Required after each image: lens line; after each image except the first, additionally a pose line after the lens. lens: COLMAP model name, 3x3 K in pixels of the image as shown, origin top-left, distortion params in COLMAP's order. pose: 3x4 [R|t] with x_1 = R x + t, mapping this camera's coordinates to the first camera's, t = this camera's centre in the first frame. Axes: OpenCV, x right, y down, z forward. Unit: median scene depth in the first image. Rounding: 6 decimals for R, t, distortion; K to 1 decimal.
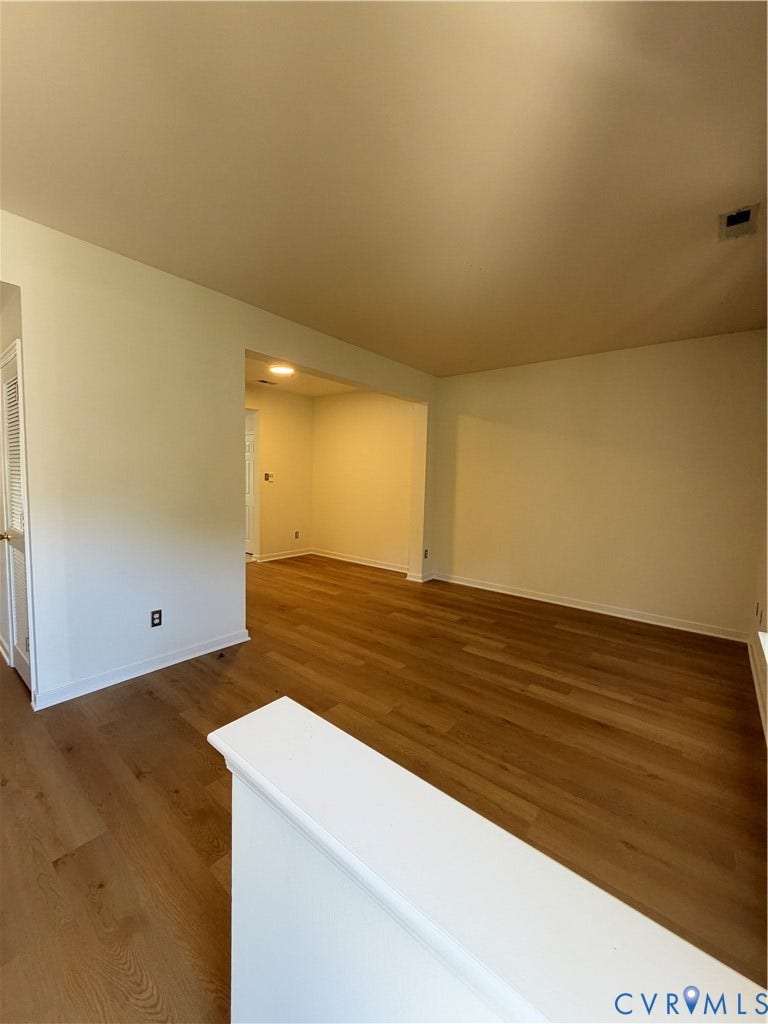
lens RADIAL K [[407.2, 0, 380.3], [0, 407.2, 509.8], [0, 0, 1]] dist [0.003584, -0.000974]
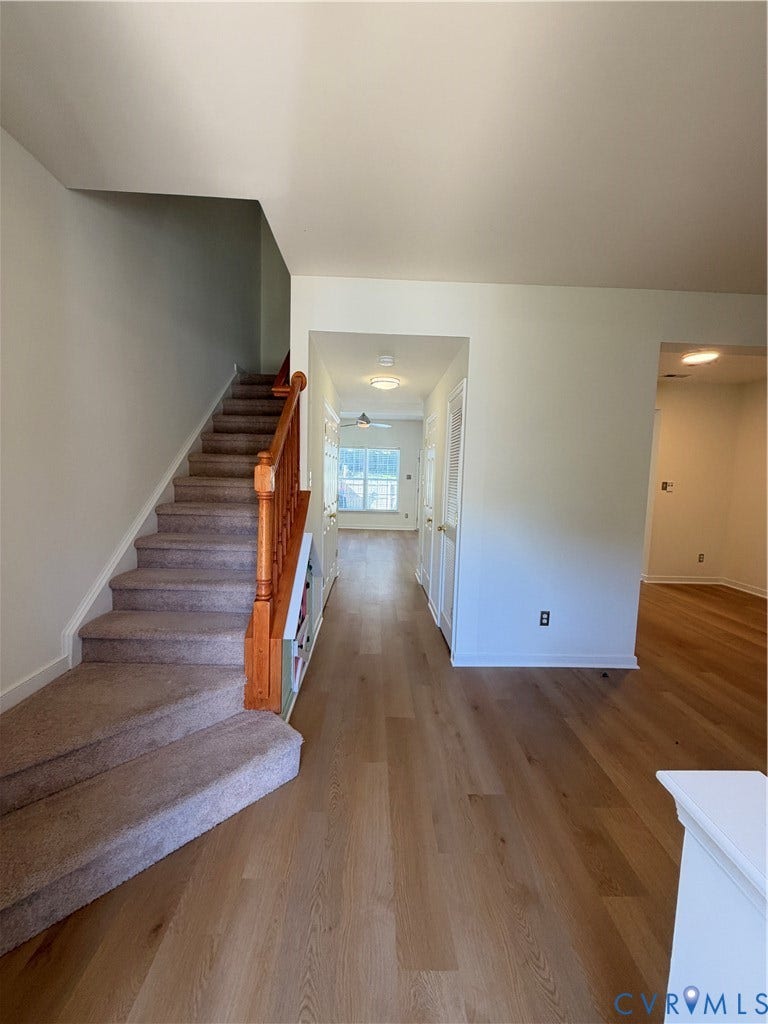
lens RADIAL K [[407.2, 0, 384.2], [0, 407.2, 509.5], [0, 0, 1]] dist [0.003584, -0.000974]
pose [[0.660381, 0.059103, -0.748601, -0.043998], [-0.072472, 0.997261, 0.014803, -0.001562], [0.747426, 0.044477, 0.662855, -0.024177]]
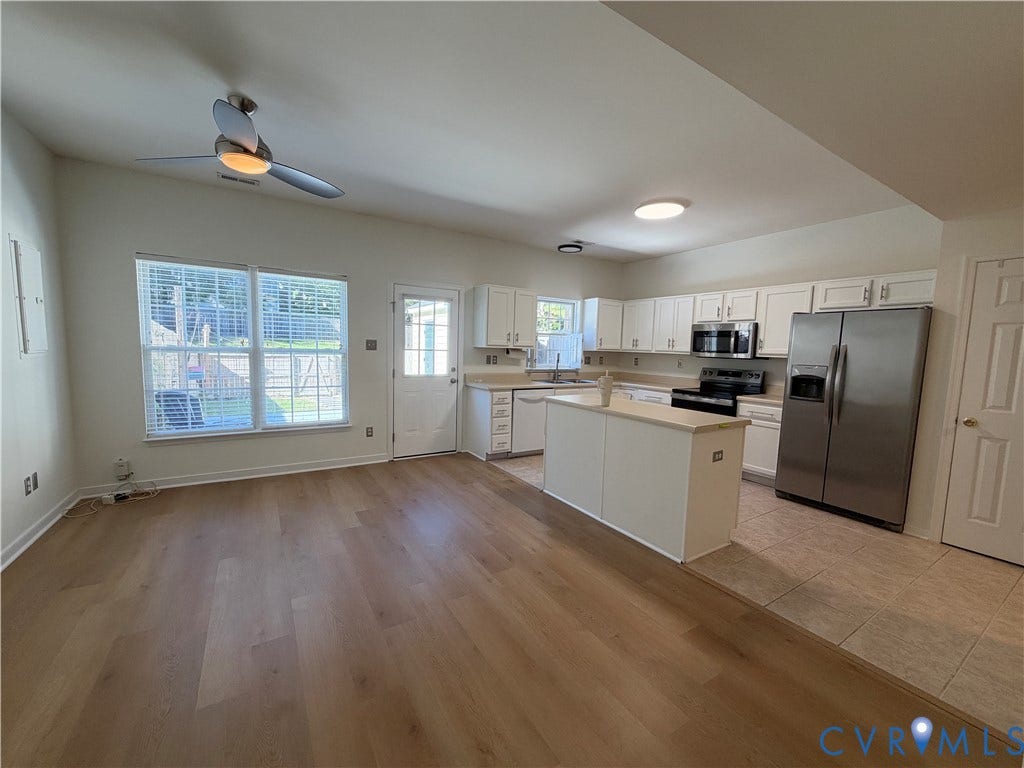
lens RADIAL K [[407.2, 0, 509.9], [0, 407.2, 377.6], [0, 0, 1]] dist [0.003584, -0.000974]
pose [[0.945622, 0.020737, -0.324606, -1.391451], [-0.021426, 0.999769, 0.001452, -0.120236], [0.324562, 0.005582, 0.945848, 1.032826]]
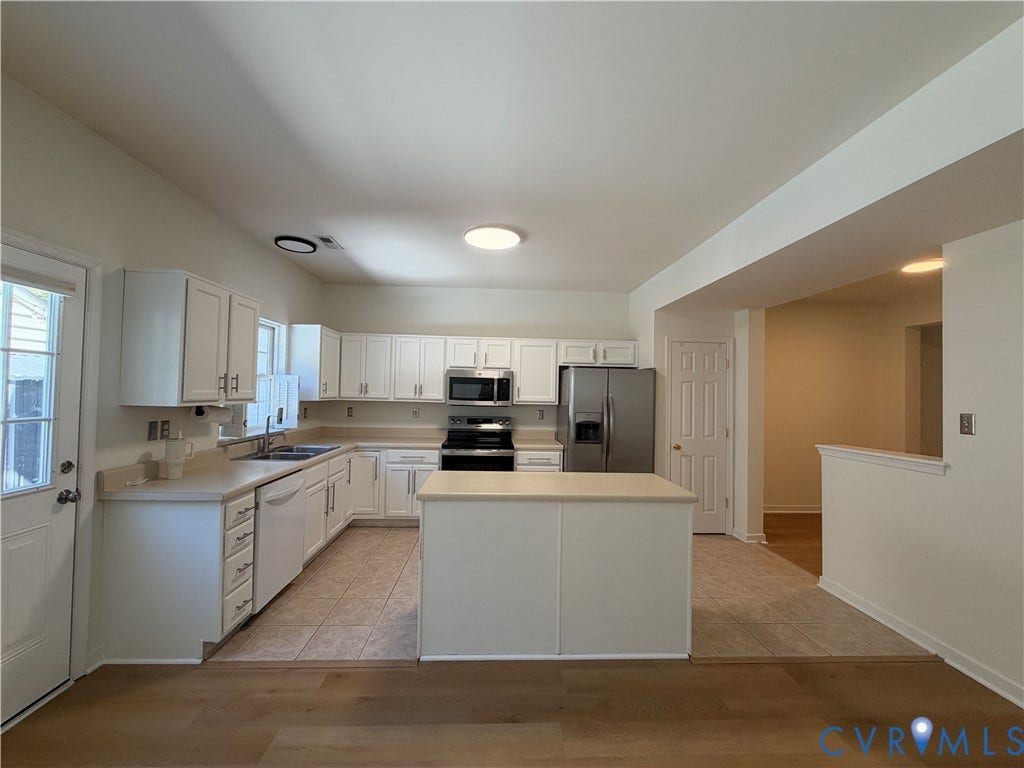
lens RADIAL K [[407.2, 0, 509.1], [0, 407.2, 381.2], [0, 0, 1]] dist [0.003584, -0.000974]
pose [[0.745890, 0.003380, 0.666060, -1.990583], [0.046504, 0.997283, -0.057138, -0.201885], [-0.664444, 0.073593, 0.743706, 1.528438]]
